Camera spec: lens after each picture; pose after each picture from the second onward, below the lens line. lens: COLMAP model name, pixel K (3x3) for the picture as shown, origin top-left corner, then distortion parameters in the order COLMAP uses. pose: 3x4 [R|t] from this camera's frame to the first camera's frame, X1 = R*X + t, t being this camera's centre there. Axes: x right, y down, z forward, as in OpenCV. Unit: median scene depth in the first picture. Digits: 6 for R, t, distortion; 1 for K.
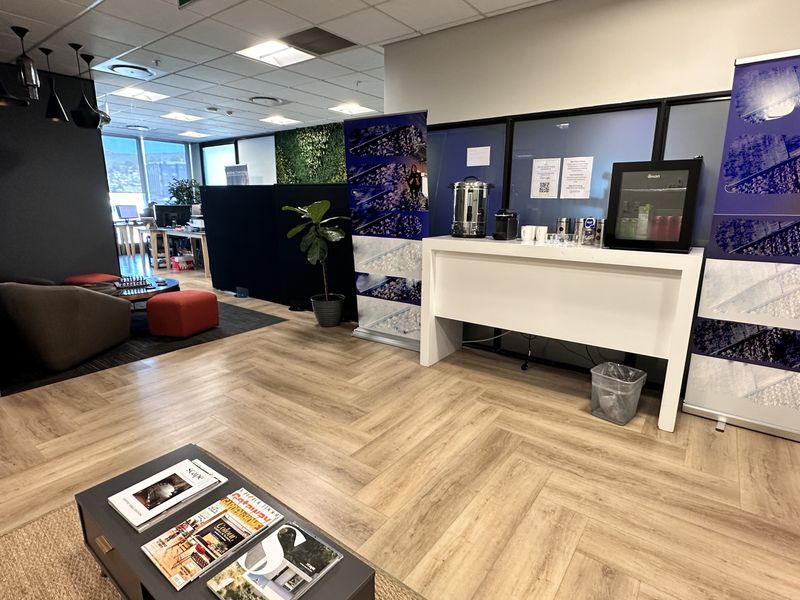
lens RADIAL K [[424.0, 0, 400.0], [0, 424.0, 300.0], [0, 0, 1]] dist [-0.000962, 0.000203]
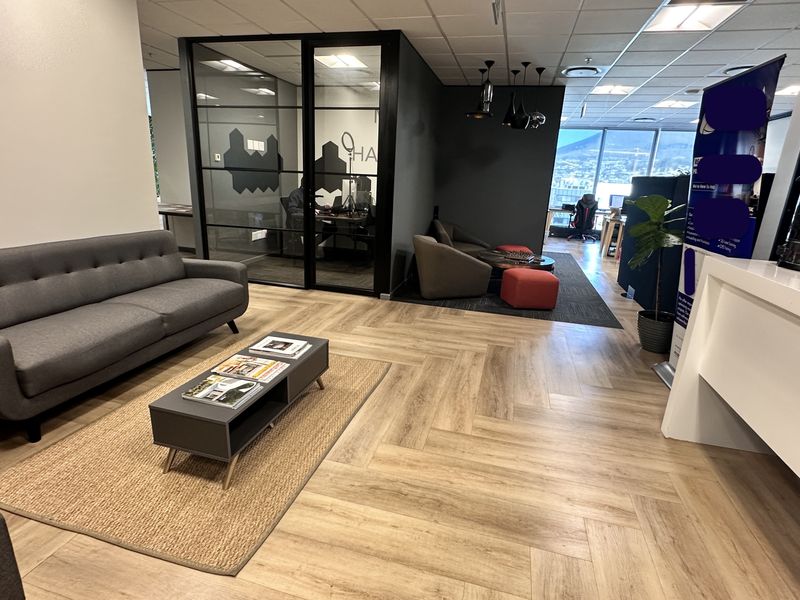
lens RADIAL K [[424.0, 0, 400.0], [0, 424.0, 300.0], [0, 0, 1]] dist [-0.000962, 0.000203]
pose [[0.367020, 0.270141, -0.890124, 0.671678], [-0.255462, 0.949382, 0.182792, -0.105536], [0.894447, 0.160304, 0.417453, 0.403979]]
